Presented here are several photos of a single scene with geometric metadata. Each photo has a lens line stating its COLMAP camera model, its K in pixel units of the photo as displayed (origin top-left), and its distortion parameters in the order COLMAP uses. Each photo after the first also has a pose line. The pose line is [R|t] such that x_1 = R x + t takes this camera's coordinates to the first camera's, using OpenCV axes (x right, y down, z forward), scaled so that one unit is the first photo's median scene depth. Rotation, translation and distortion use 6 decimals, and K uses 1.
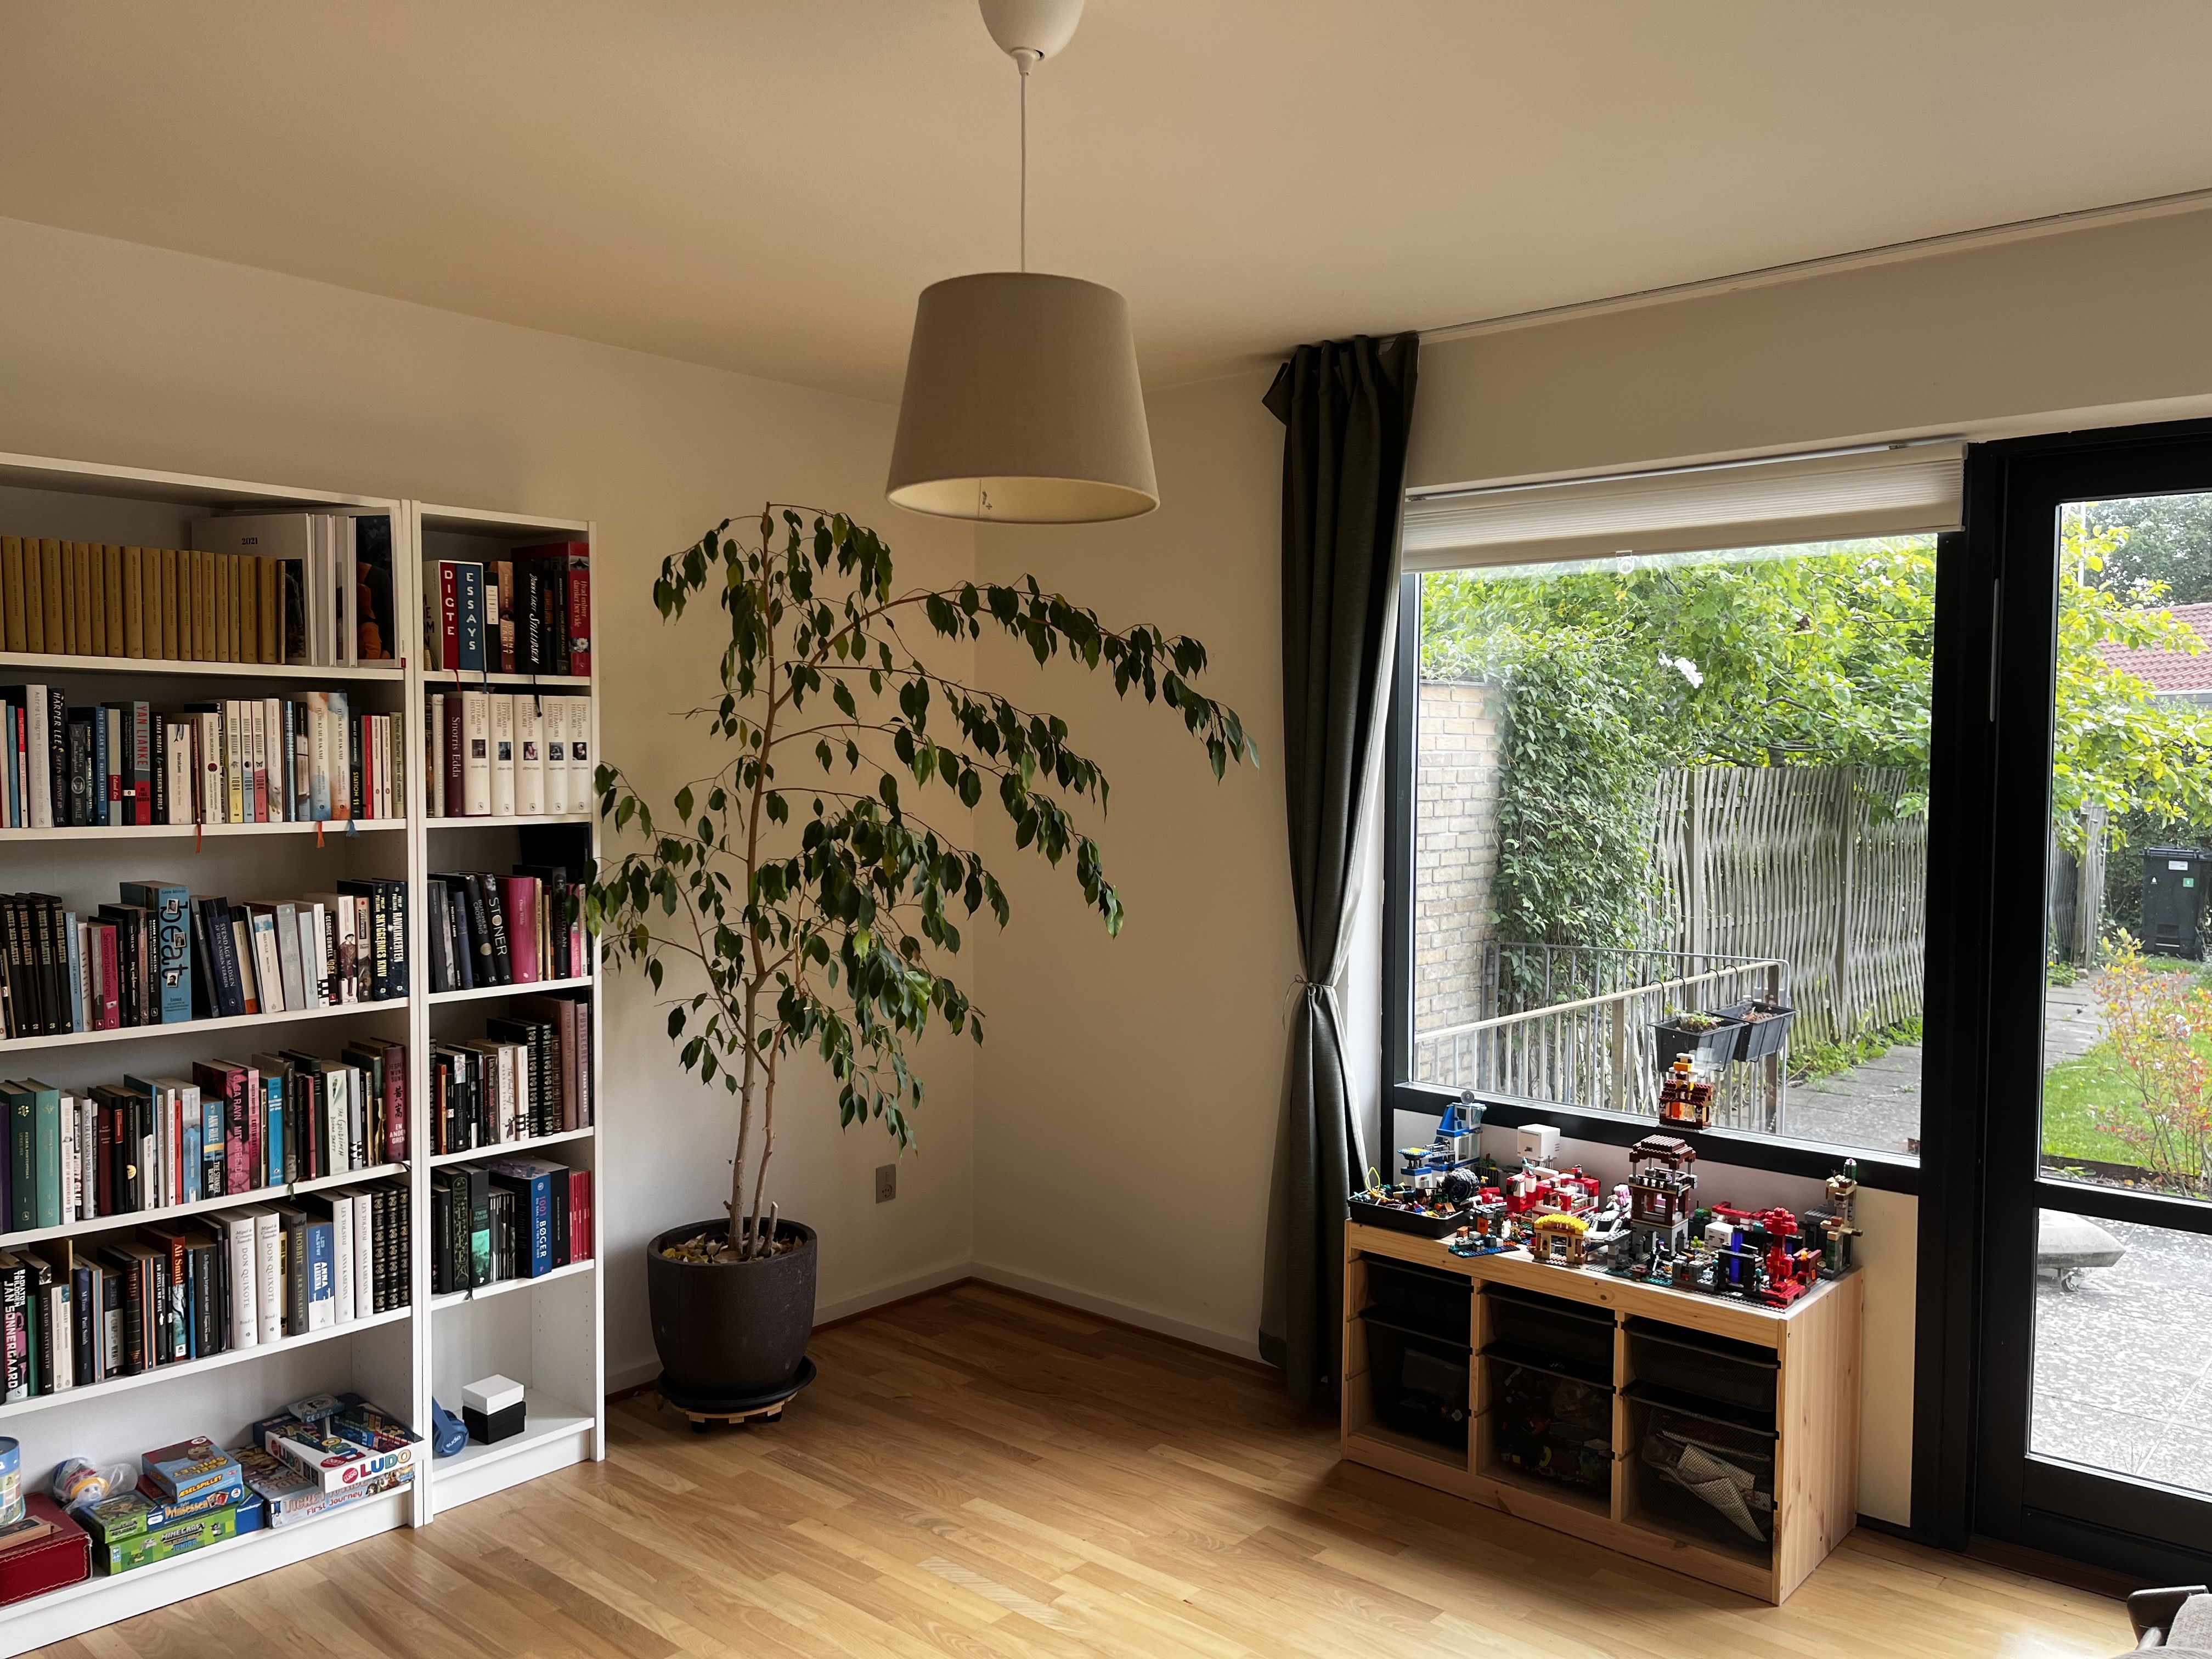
lens RADIAL K [[1713.4, 0, 1109.5], [0, 1713.4, 817.1], [0, 0, 1]] dist [0.046251, -0.007166]
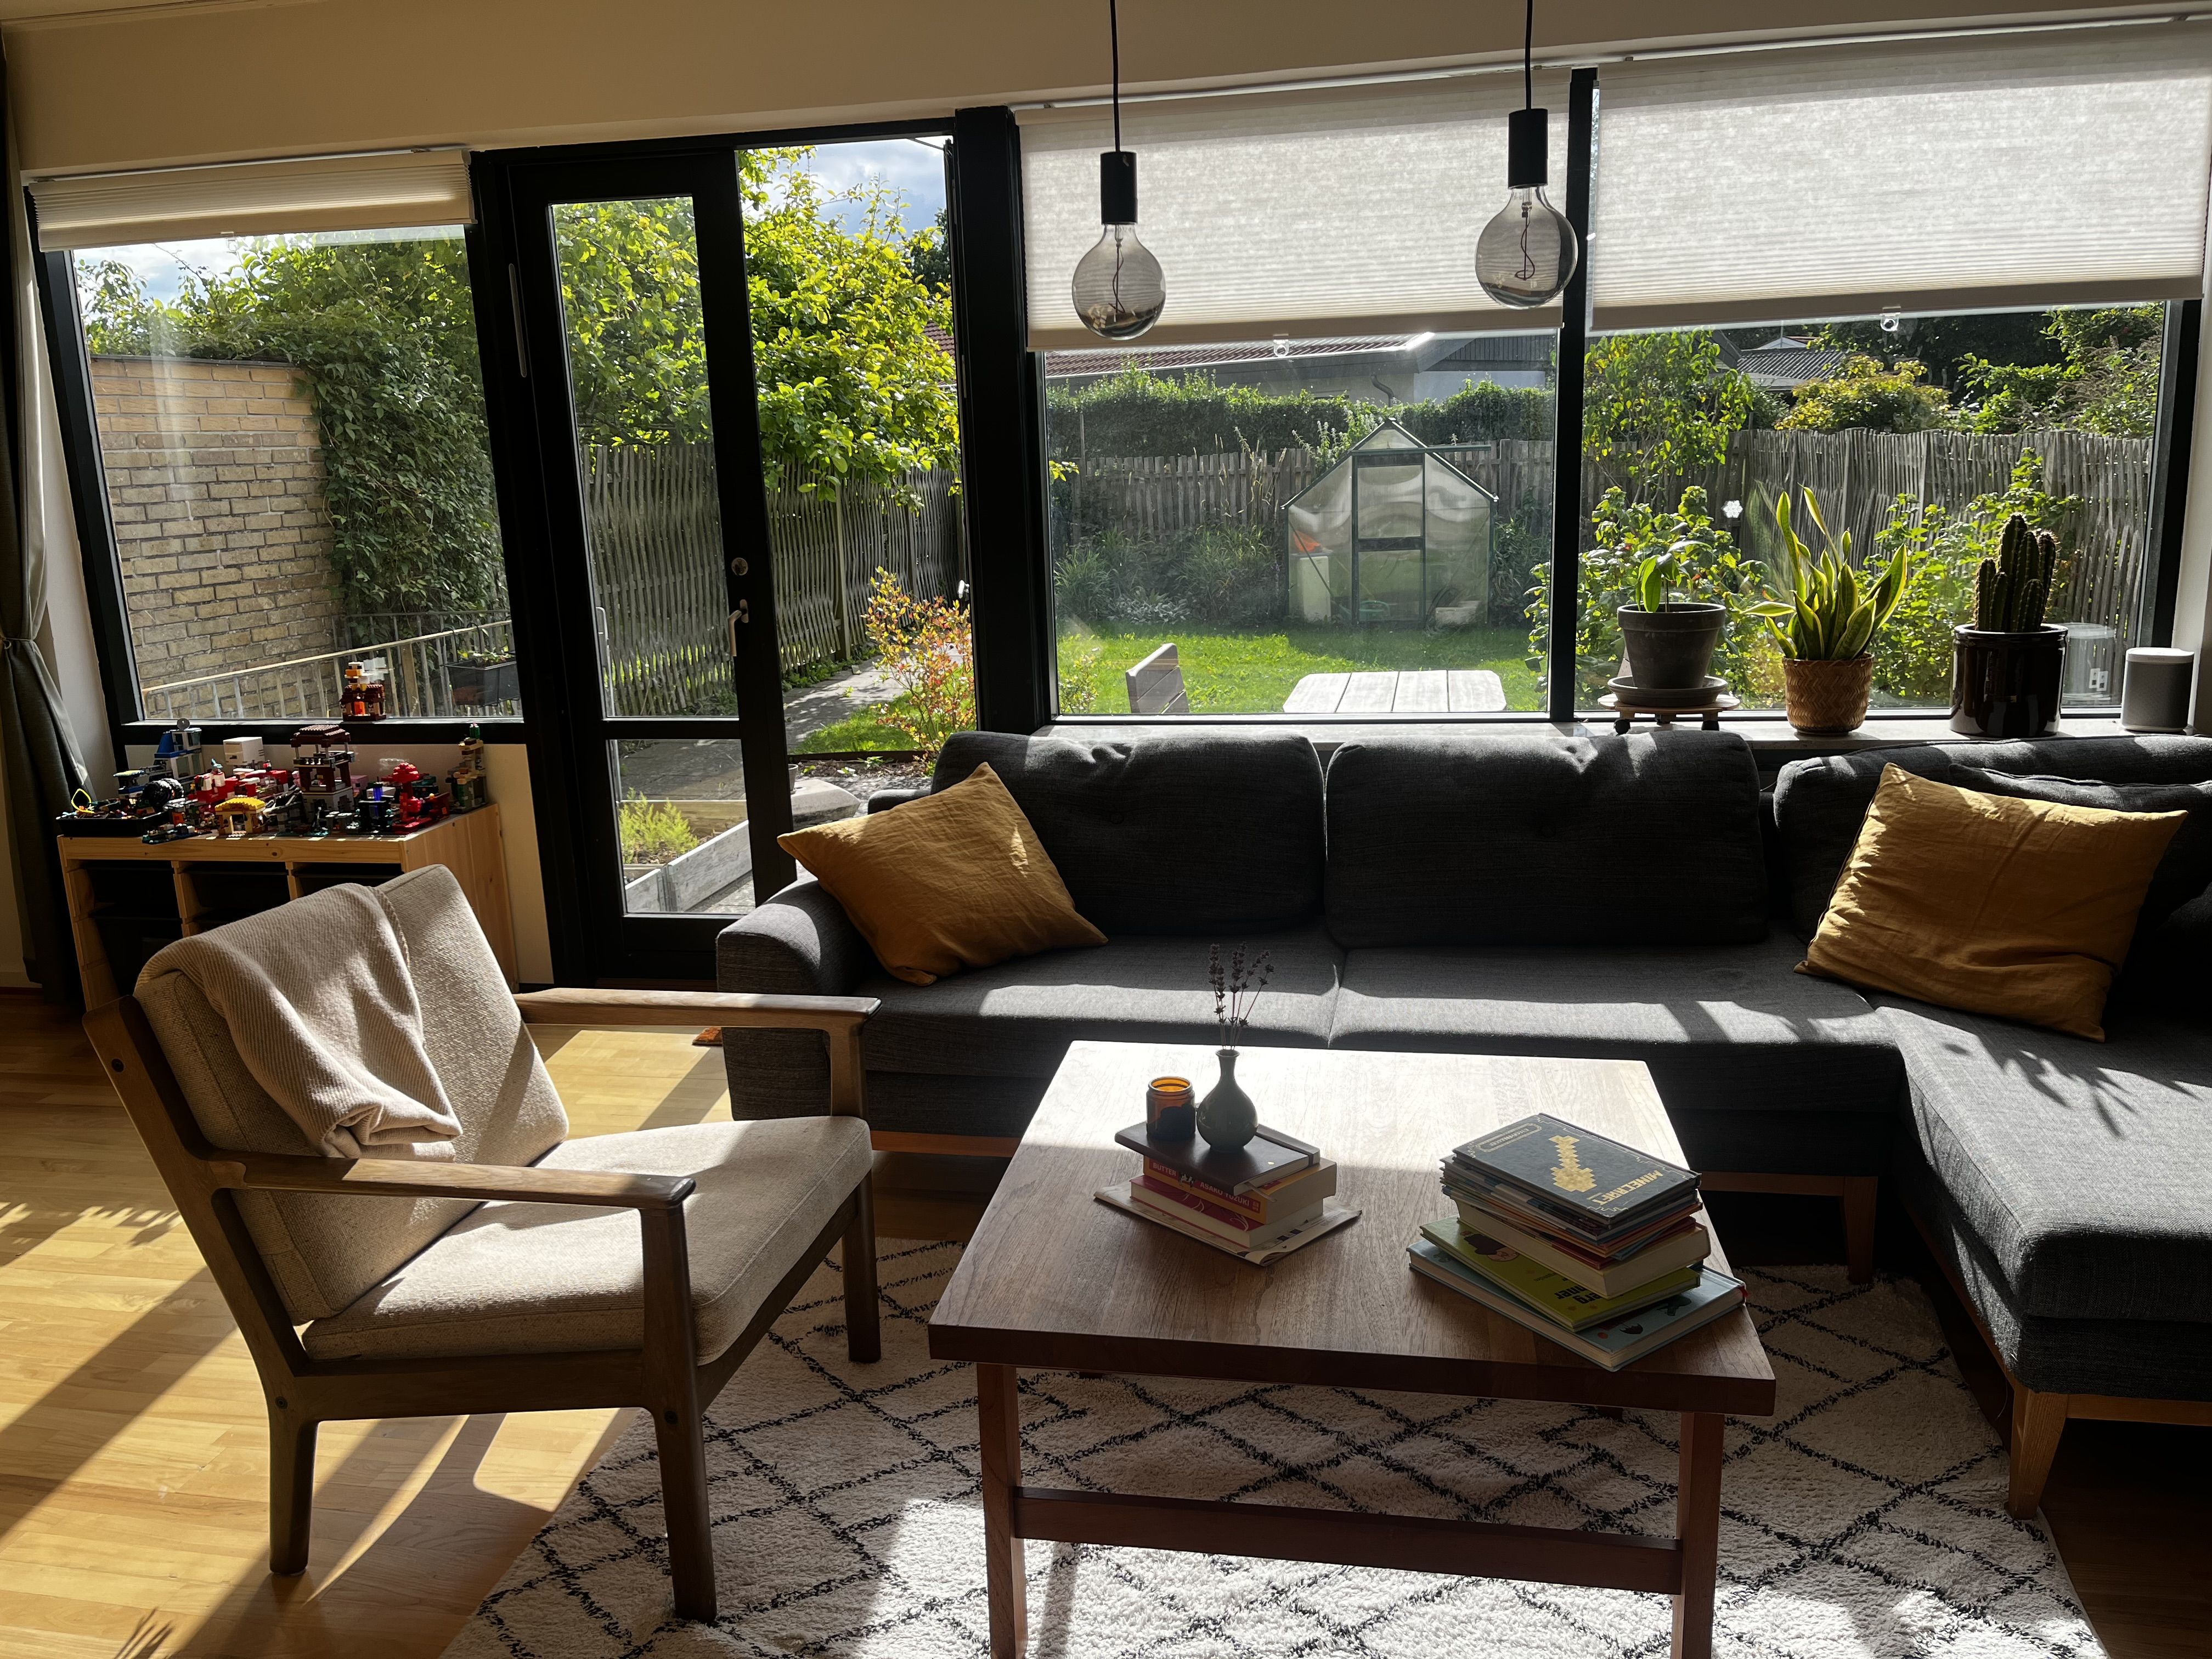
lens RADIAL K [[1713.4, 0, 1103.7], [0, 1713.4, 838.4], [0, 0, 1]] dist [0.046251, -0.007166]
pose [[0.861107, -0.150516, 0.485634, 0.155567], [0.059640, 0.978483, 0.197519, 0.042399], [-0.504914, -0.141122, 0.851555, -0.305514]]
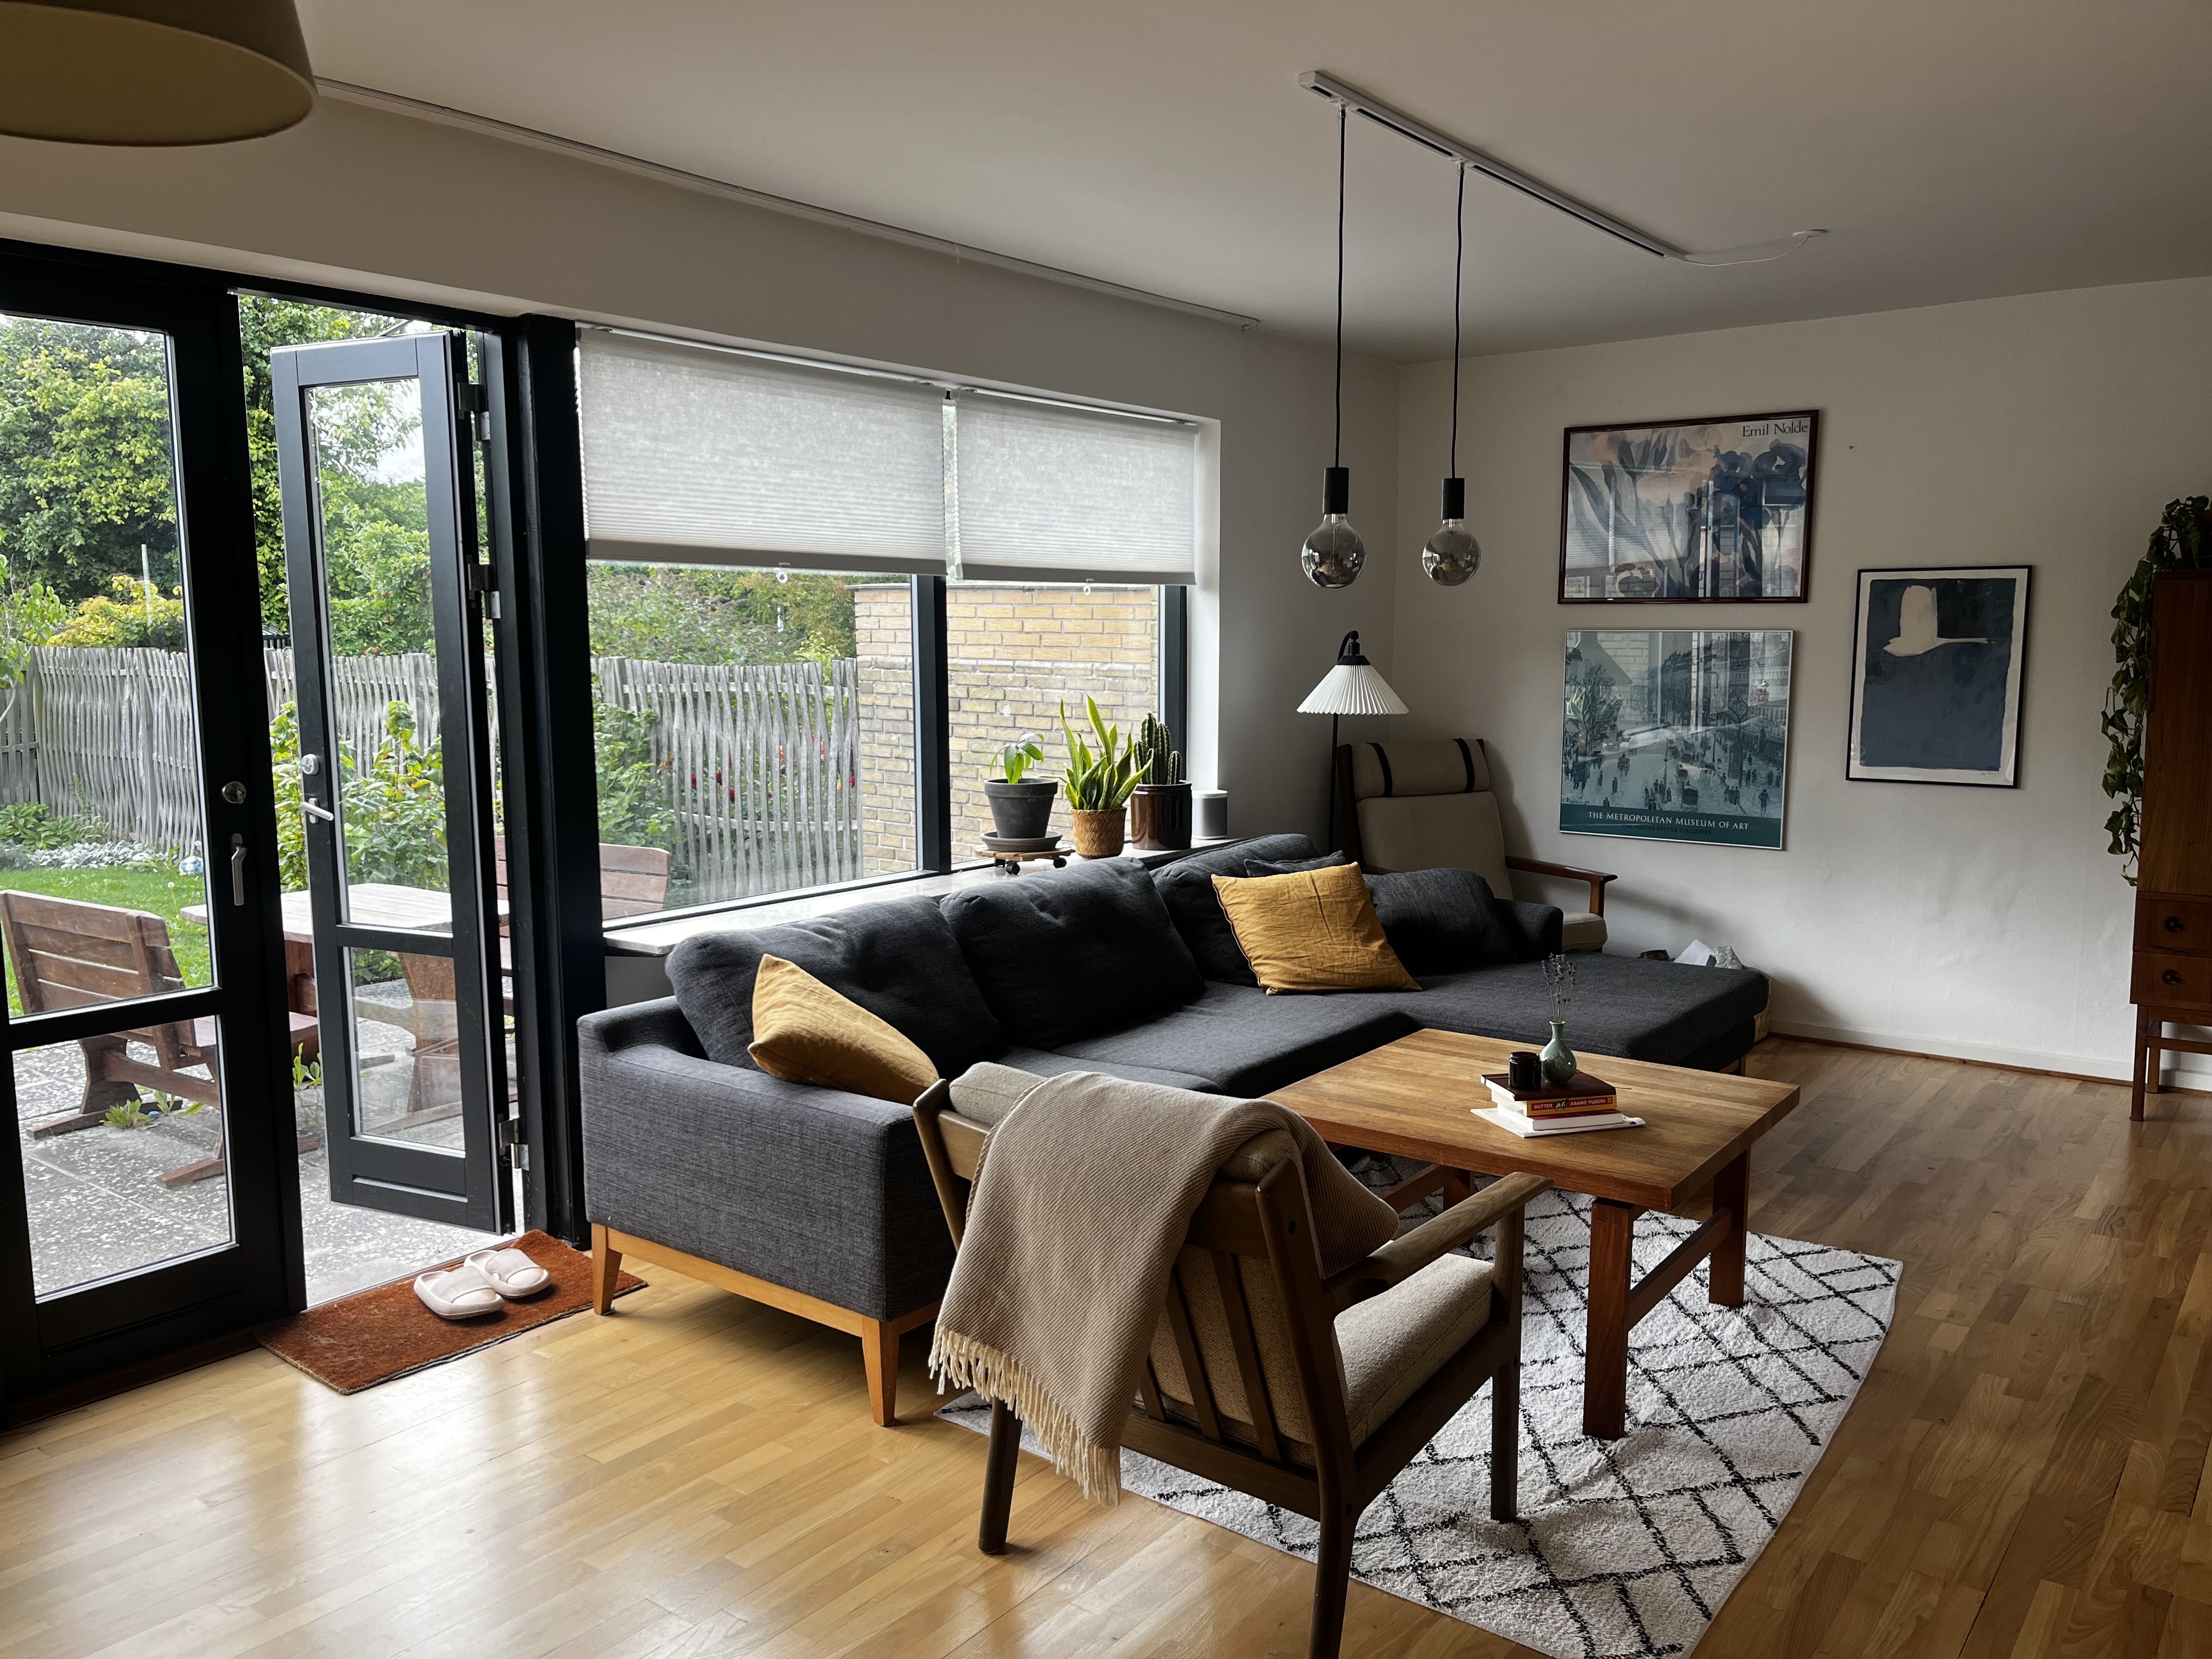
lens RADIAL K [[1713.4, 0, 1107.3], [0, 1713.4, 850.9], [0, 0, 1]] dist [0.046251, -0.007166]
pose [[-0.075880, -0.137118, 0.987644, -0.378681], [0.035639, 0.989494, 0.140113, -0.001639], [-0.996480, 0.045830, -0.070196, 0.381198]]
